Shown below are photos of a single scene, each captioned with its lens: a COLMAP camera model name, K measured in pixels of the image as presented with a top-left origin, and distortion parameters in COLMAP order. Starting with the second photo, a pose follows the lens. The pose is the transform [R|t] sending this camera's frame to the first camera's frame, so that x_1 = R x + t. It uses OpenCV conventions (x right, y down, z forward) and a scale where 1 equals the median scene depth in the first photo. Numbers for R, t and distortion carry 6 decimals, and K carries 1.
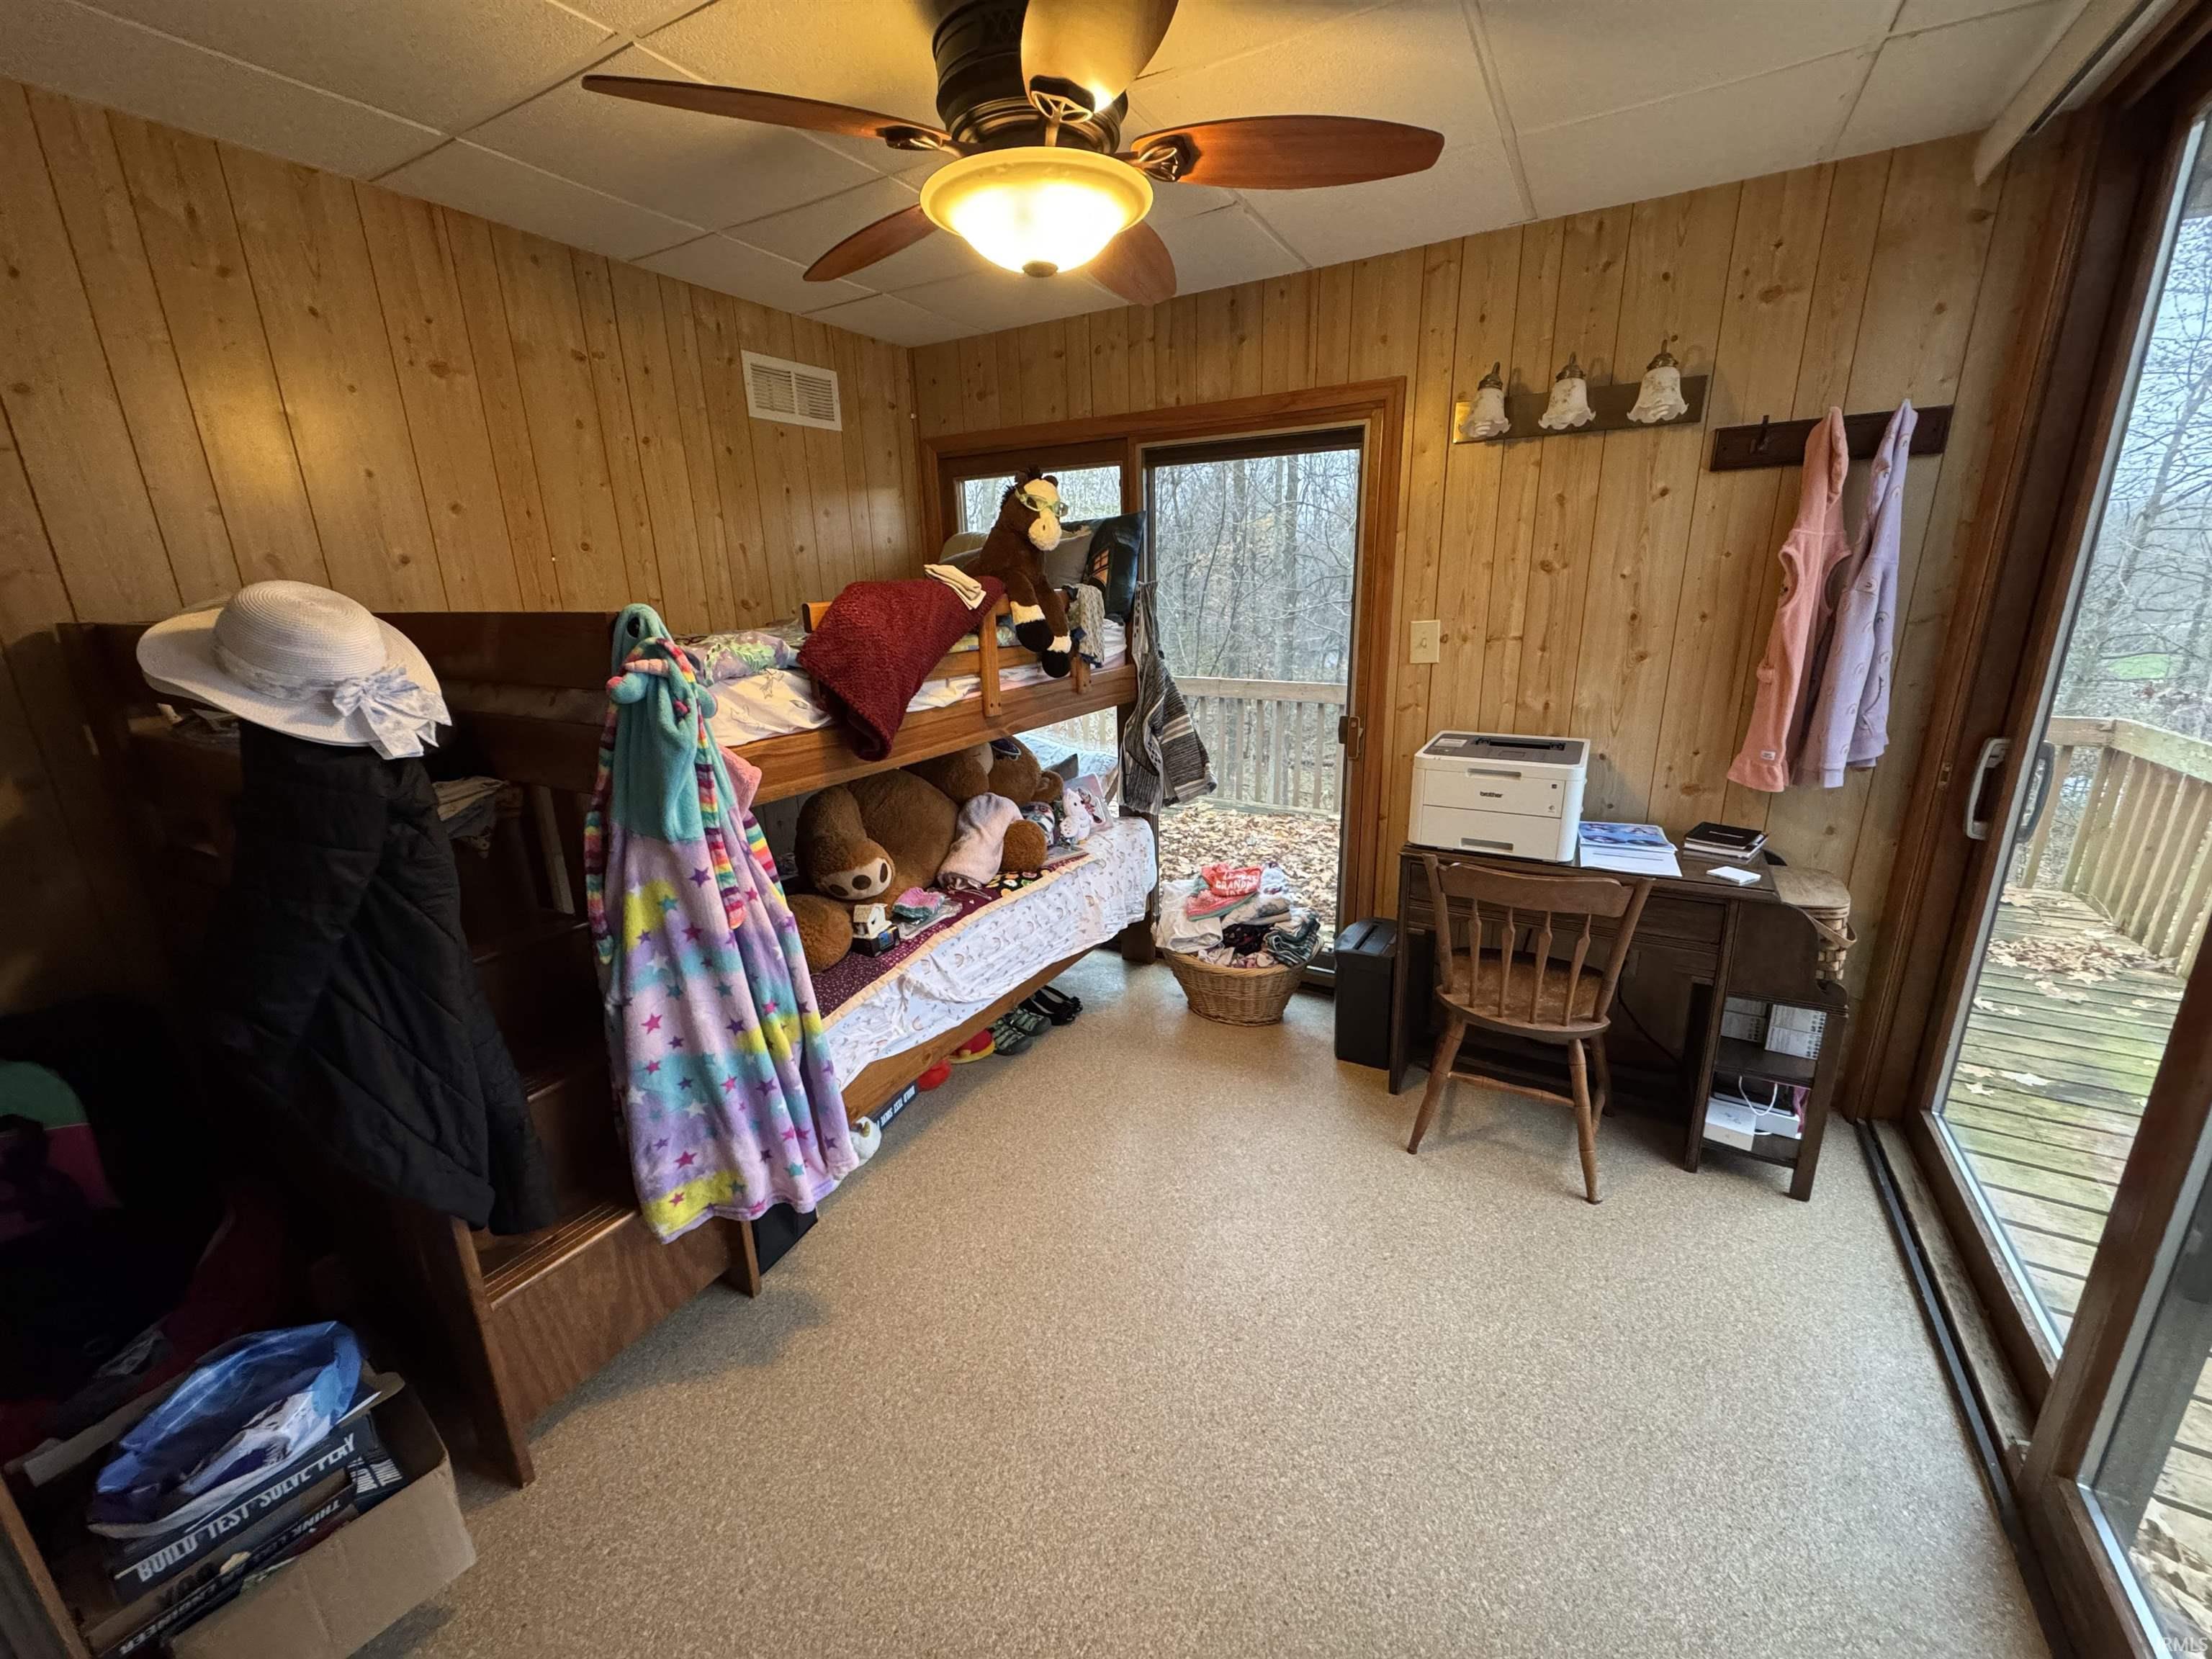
lens RADIAL K [[881.6, 0, 1098.8], [0, 881.6, 821.1], [0, 0, 1]] dist [-0.002822, 0.000920]
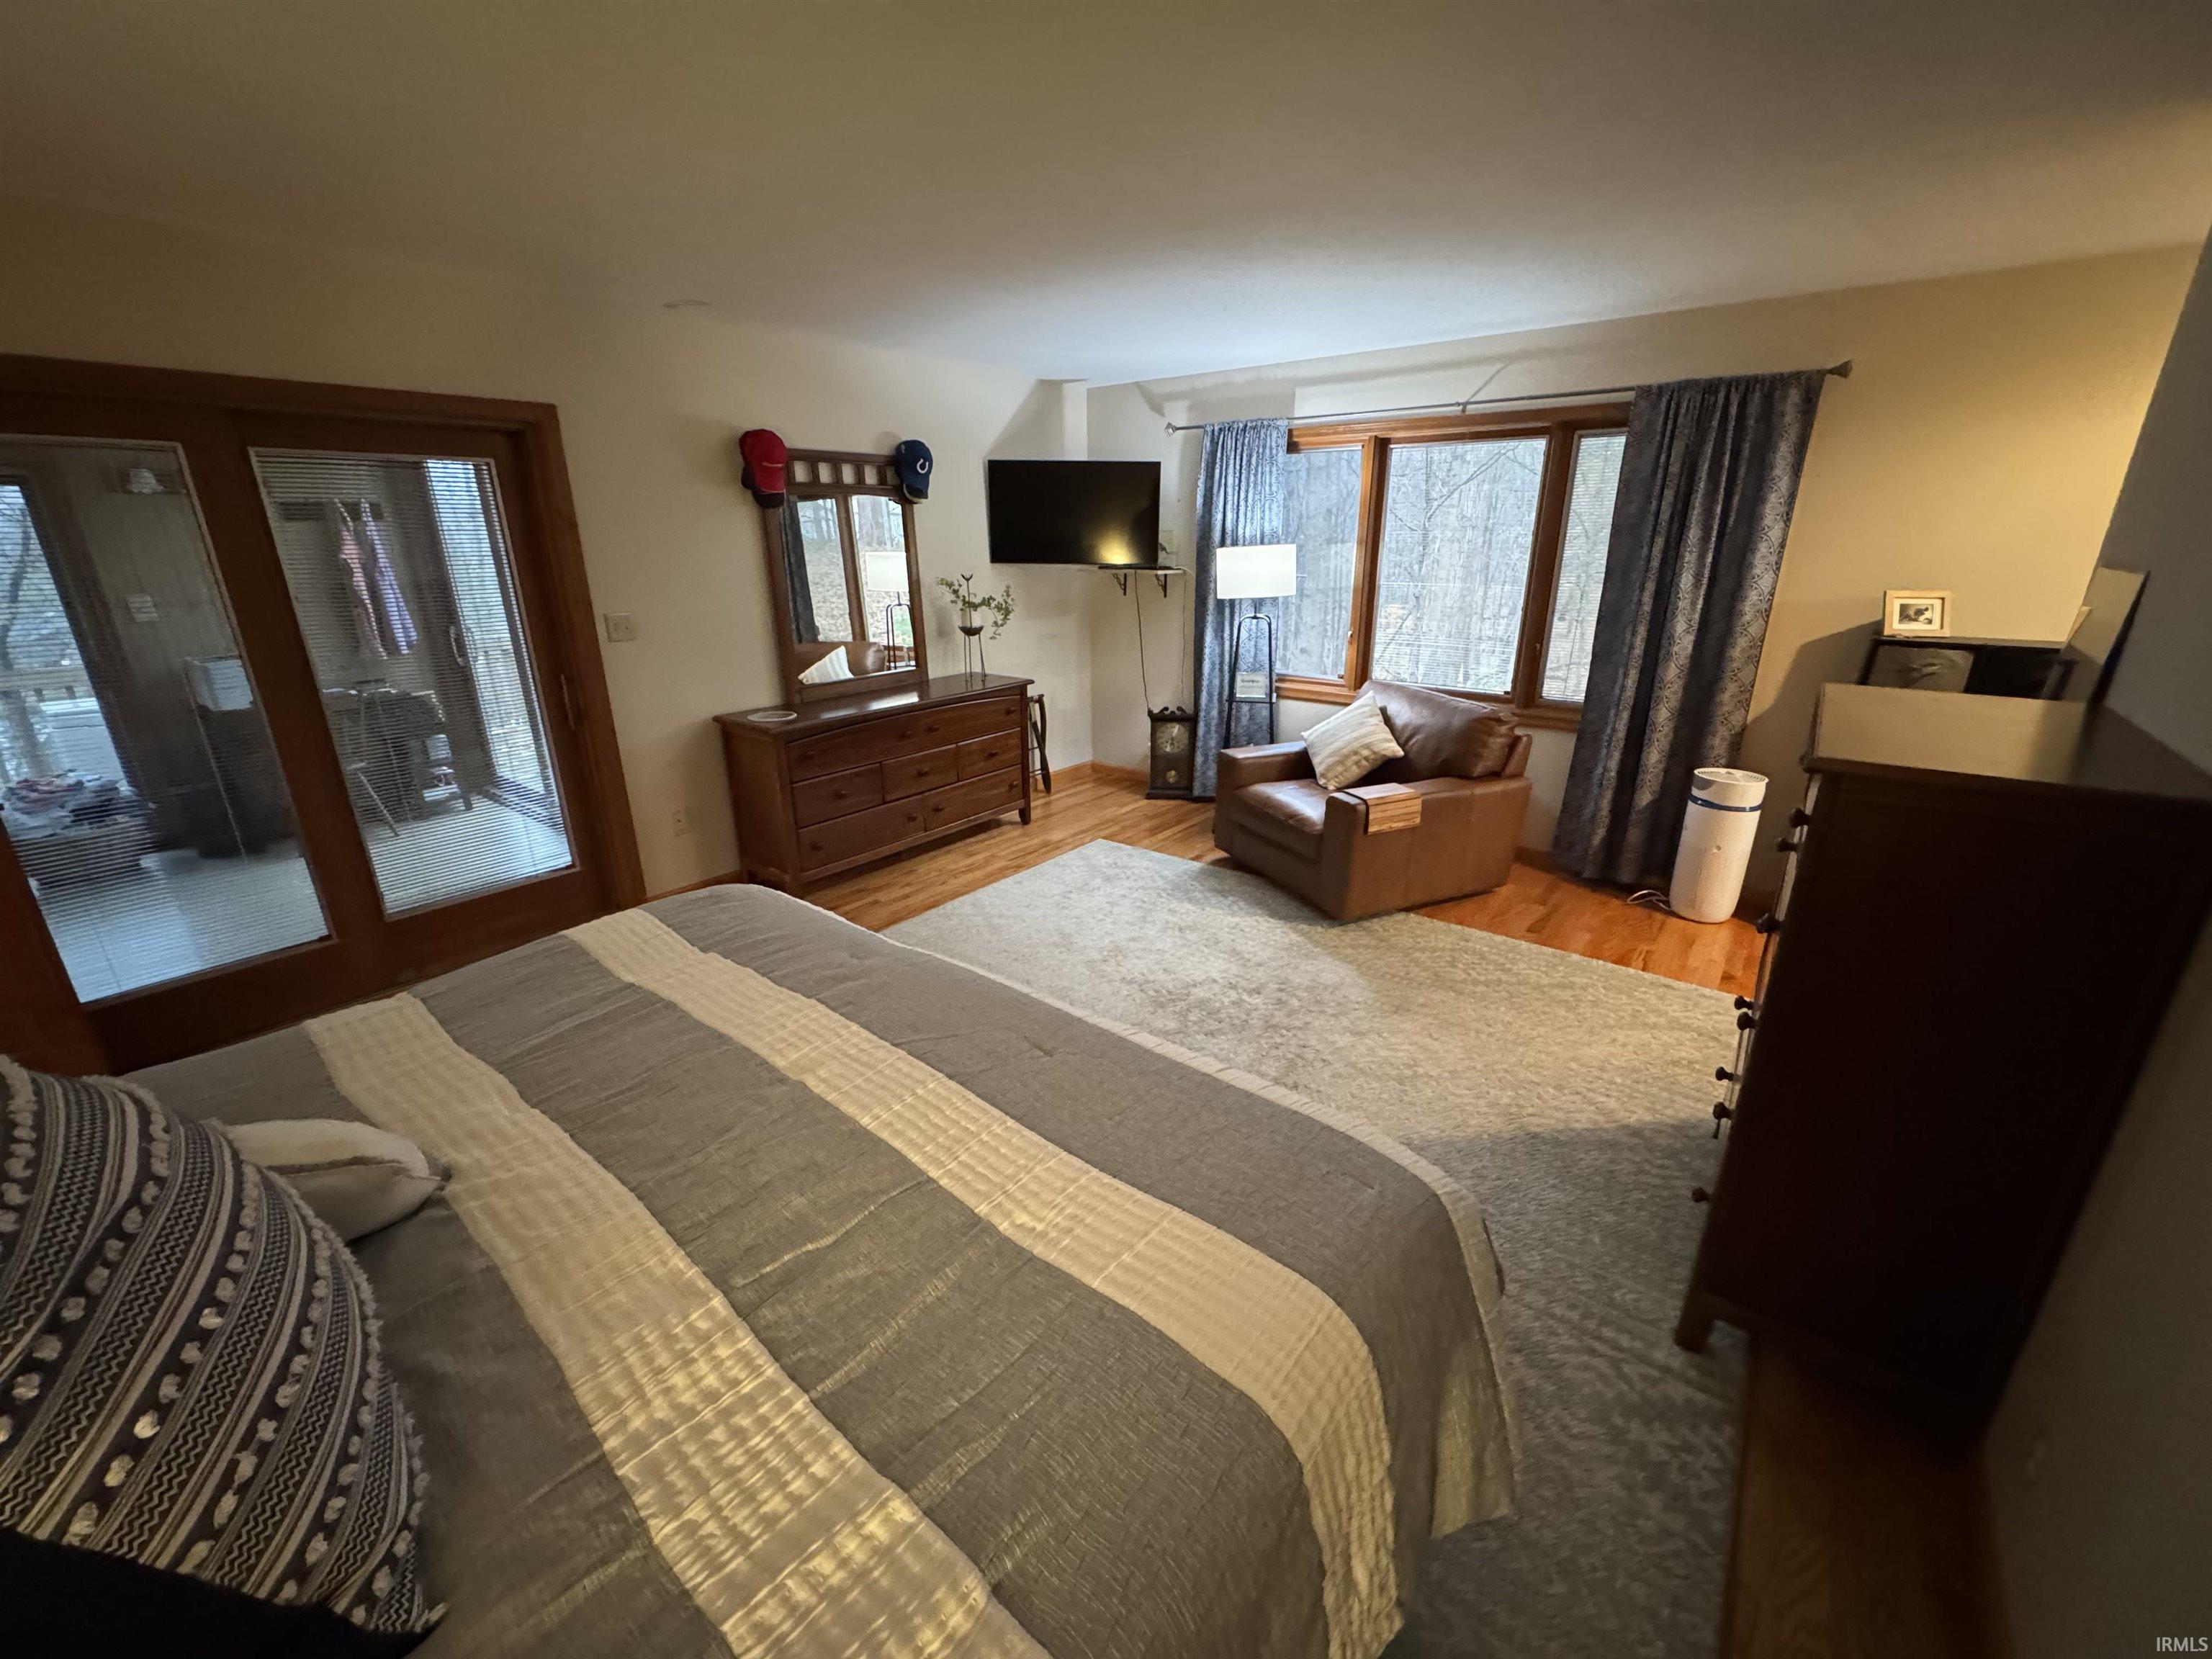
lens RADIAL K [[881.6, 0, 1099.1], [0, 881.6, 838.2], [0, 0, 1]] dist [-0.002822, 0.000920]
pose [[0.139453, -0.292607, 0.946010, -0.980415], [0.276184, 0.928927, 0.246610, 0.263321], [-0.950934, 0.226883, 0.210355, -0.886613]]
